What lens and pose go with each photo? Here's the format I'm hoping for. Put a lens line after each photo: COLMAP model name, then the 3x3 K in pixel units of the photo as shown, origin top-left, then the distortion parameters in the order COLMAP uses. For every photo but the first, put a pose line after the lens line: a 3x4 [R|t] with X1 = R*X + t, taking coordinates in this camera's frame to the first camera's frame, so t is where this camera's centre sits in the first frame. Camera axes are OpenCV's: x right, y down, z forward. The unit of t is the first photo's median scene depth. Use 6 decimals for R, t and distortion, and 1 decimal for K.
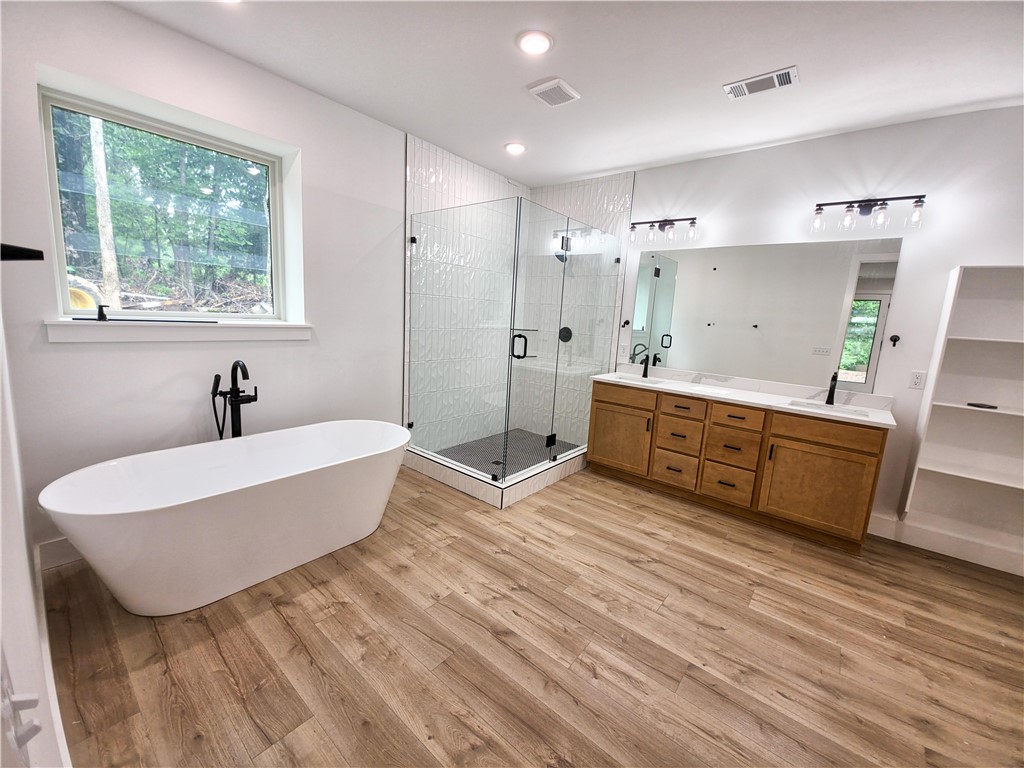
lens RADIAL K [[407.1, 0, 512.4], [0, 407.1, 379.4], [0, 0, 1]] dist [0.008533, -0.005945]
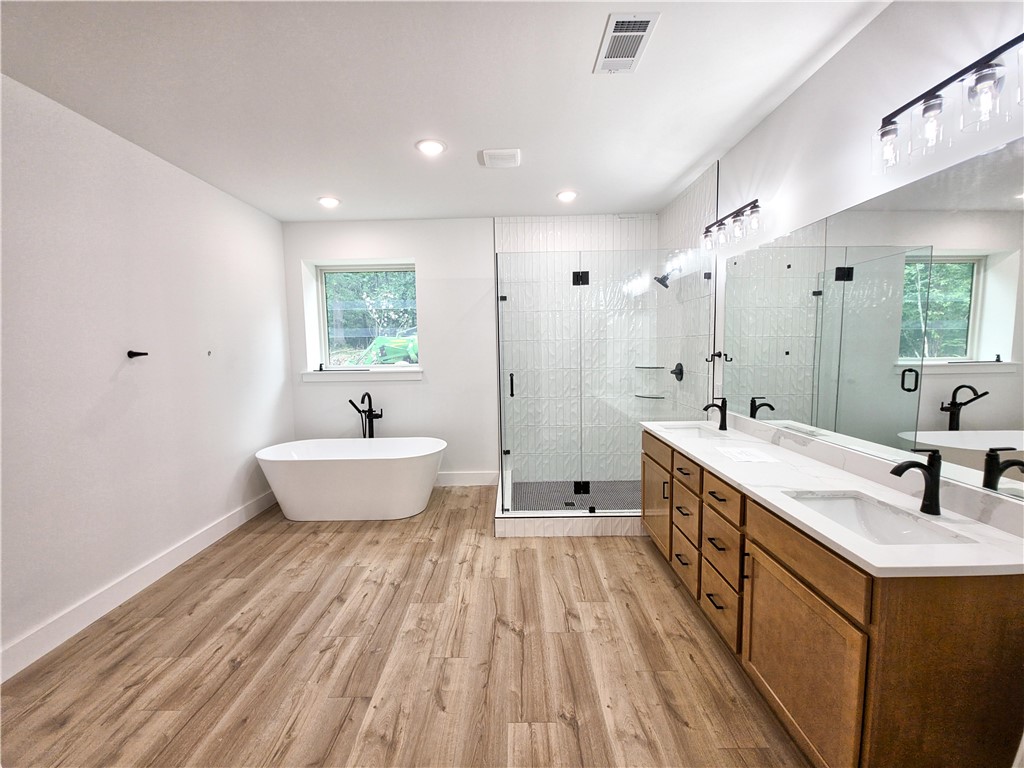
lens RADIAL K [[407.1, 0, 509.8], [0, 407.1, 379.3], [0, 0, 1]] dist [0.008533, -0.005945]
pose [[0.628393, -0.007172, -0.777863, 0.952690], [-0.071236, 0.995225, -0.066724, -0.027595], [0.774628, 0.097341, 0.624881, 0.371265]]
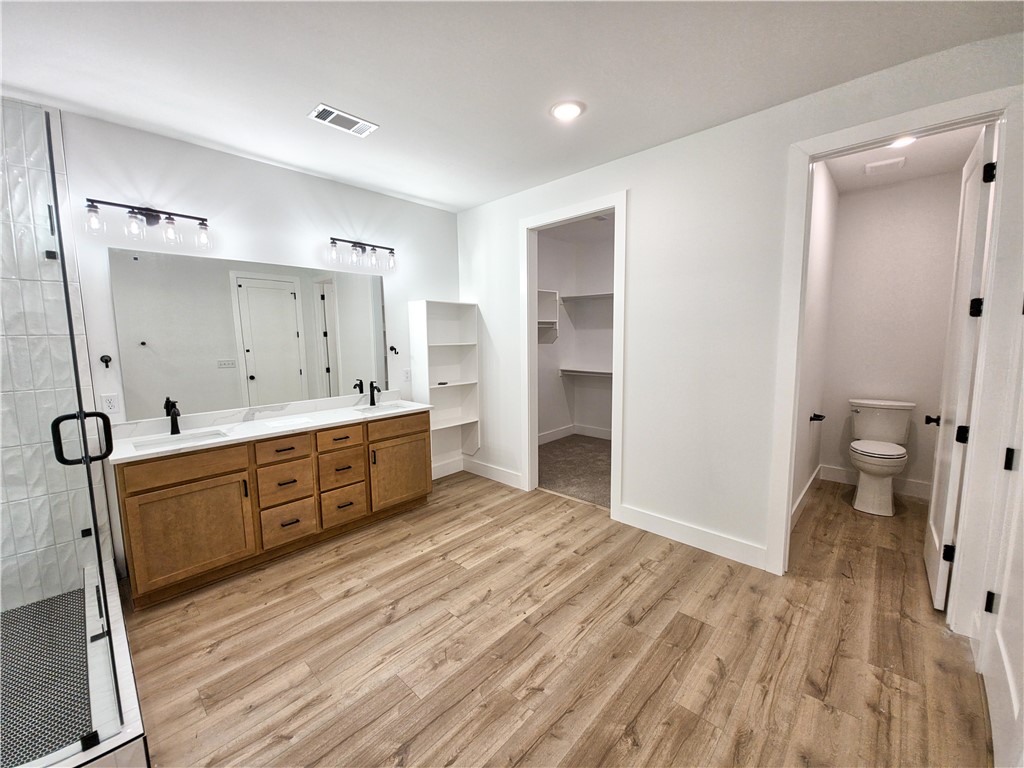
lens RADIAL K [[407.1, 0, 508.8], [0, 407.1, 379.4], [0, 0, 1]] dist [0.008533, -0.005945]
pose [[0.064501, -0.165491, 0.984100, -0.449035], [0.176563, 0.972488, 0.151965, -0.147843], [-0.982174, 0.163954, 0.091946, 0.535421]]
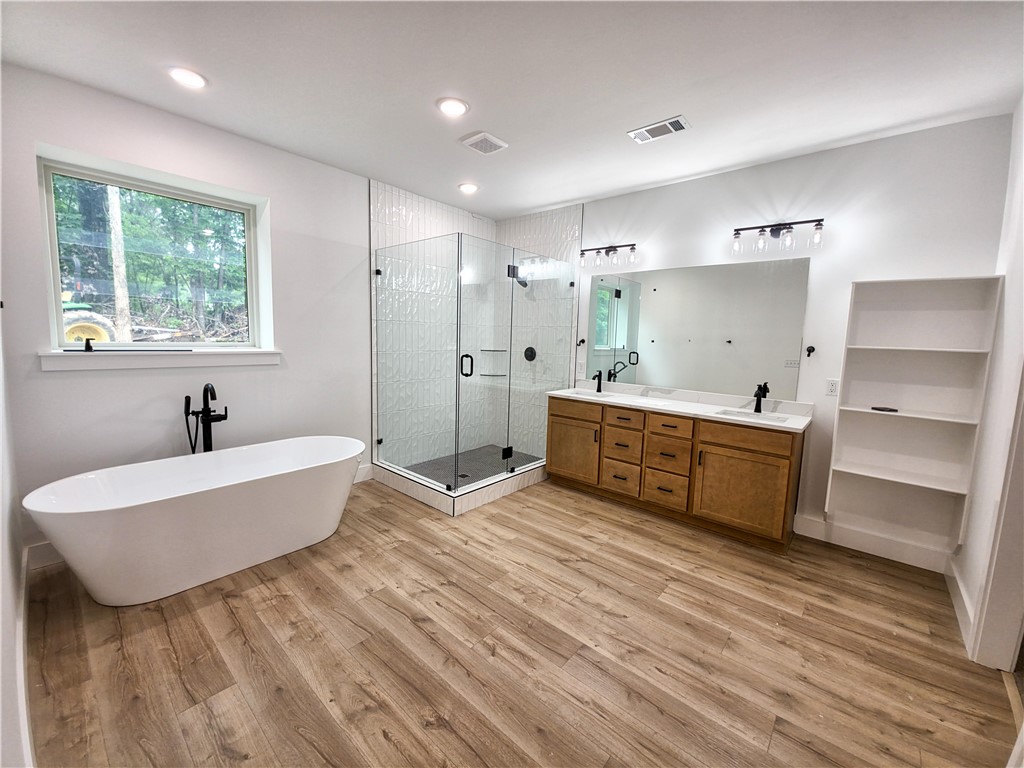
lens RADIAL K [[407.1, 0, 512.3], [0, 407.1, 379.8], [0, 0, 1]] dist [0.008533, -0.005945]
pose [[0.999286, -0.023871, -0.029297, 0.193009], [0.022298, 0.998351, -0.052905, 0.020422], [0.030512, 0.052214, 0.998170, -0.100629]]
